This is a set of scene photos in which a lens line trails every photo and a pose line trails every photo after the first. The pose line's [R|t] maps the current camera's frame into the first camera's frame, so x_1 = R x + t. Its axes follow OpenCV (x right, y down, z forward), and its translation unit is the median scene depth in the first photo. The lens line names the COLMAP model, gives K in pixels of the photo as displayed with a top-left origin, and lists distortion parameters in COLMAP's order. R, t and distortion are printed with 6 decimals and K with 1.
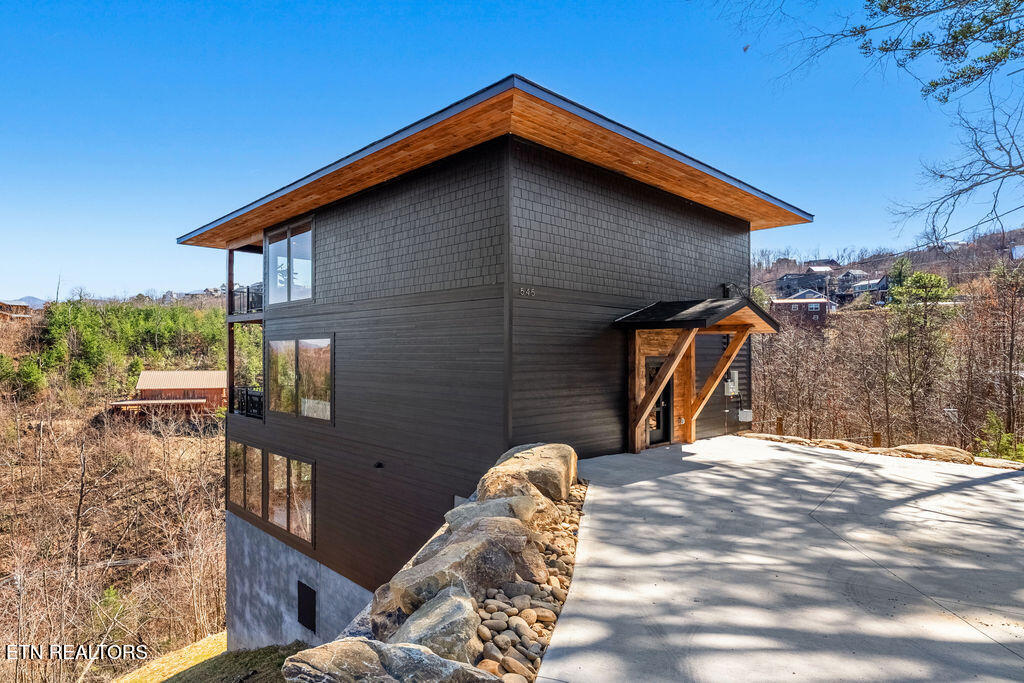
lens RADIAL K [[401.8, 0, 512.6], [0, 401.8, 352.7], [0, 0, 1]] dist [0.000131, 0.000004]
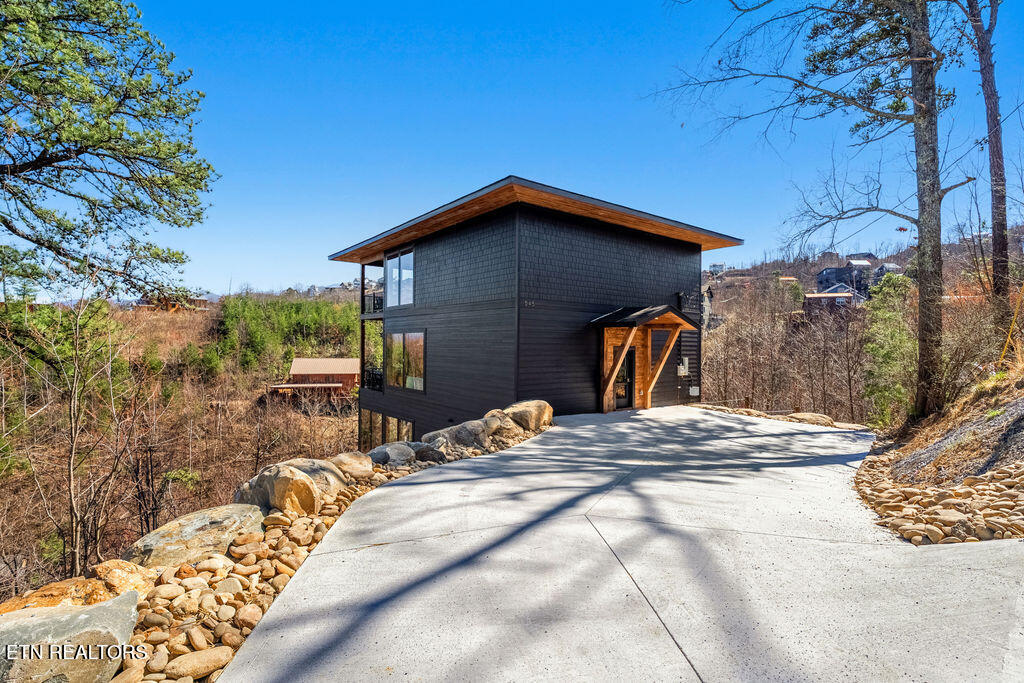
lens RADIAL K [[501.7, 0, 512.0], [0, 501.7, 341.5], [0, 0, 1]] dist [-0.000202, -0.000121]
pose [[0.949779, 0.003721, -0.312899, 0.338834], [-0.005021, 0.999982, -0.003349, 0.000427], [0.312881, 0.004752, 0.949781, -0.496535]]
